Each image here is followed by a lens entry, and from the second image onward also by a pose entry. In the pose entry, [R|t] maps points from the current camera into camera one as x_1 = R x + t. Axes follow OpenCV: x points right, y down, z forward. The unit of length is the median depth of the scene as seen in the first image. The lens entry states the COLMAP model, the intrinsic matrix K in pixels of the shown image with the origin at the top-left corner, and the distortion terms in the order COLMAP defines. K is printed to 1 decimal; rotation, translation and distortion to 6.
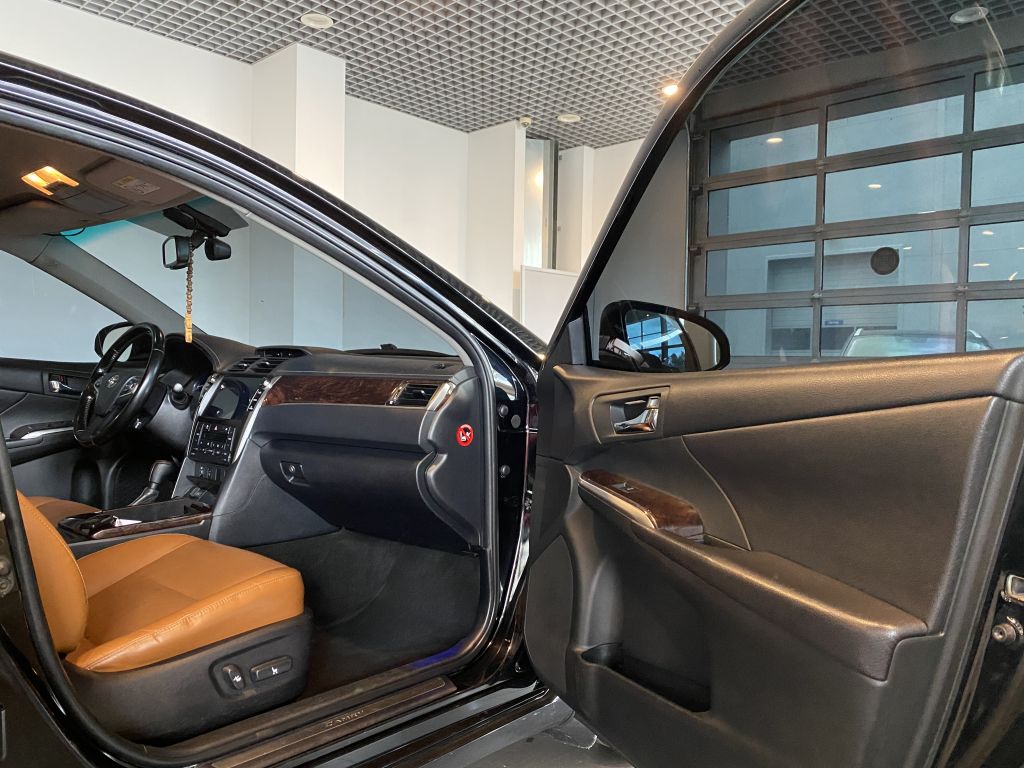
lens RADIAL K [[787.0, 0, 514.4], [0, 787.0, 381.5], [0, 0, 1]] dist [0.043331, -0.066633]
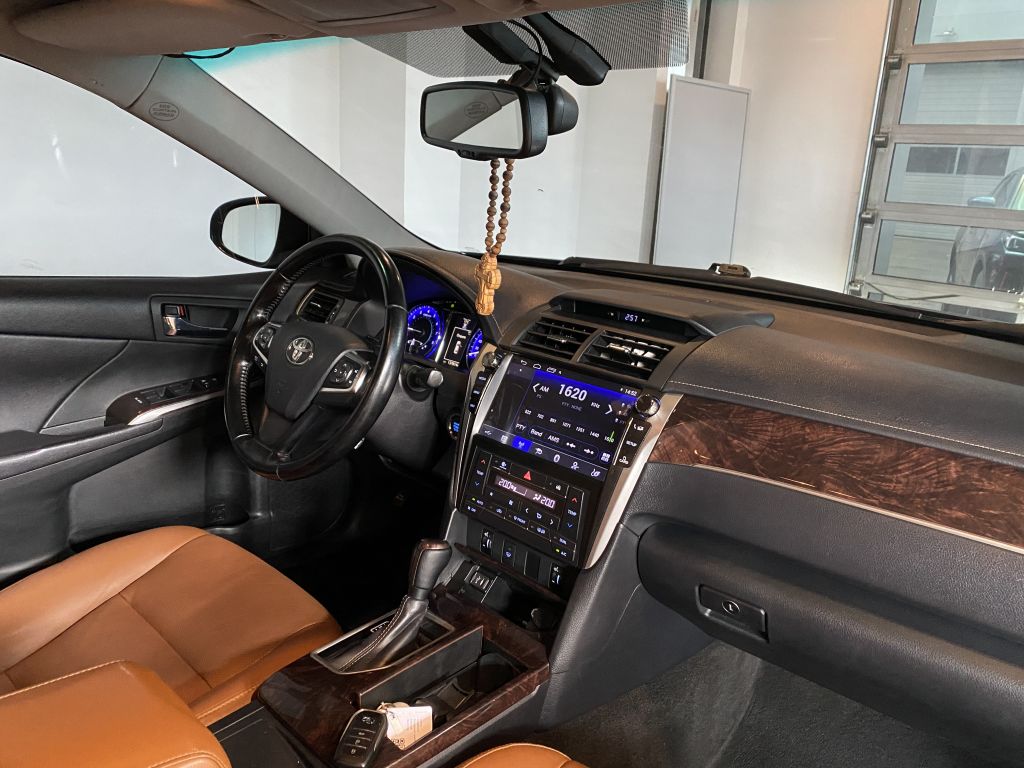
lens RADIAL K [[787.0, 0, 501.5], [0, 787.0, 346.7], [0, 0, 1]] dist [0.043331, -0.066633]
pose [[0.998841, 0.045022, -0.017030, -0.335784], [-0.040400, 0.976456, 0.211898, -0.112229], [0.026169, -0.210965, 0.977143, 0.448589]]
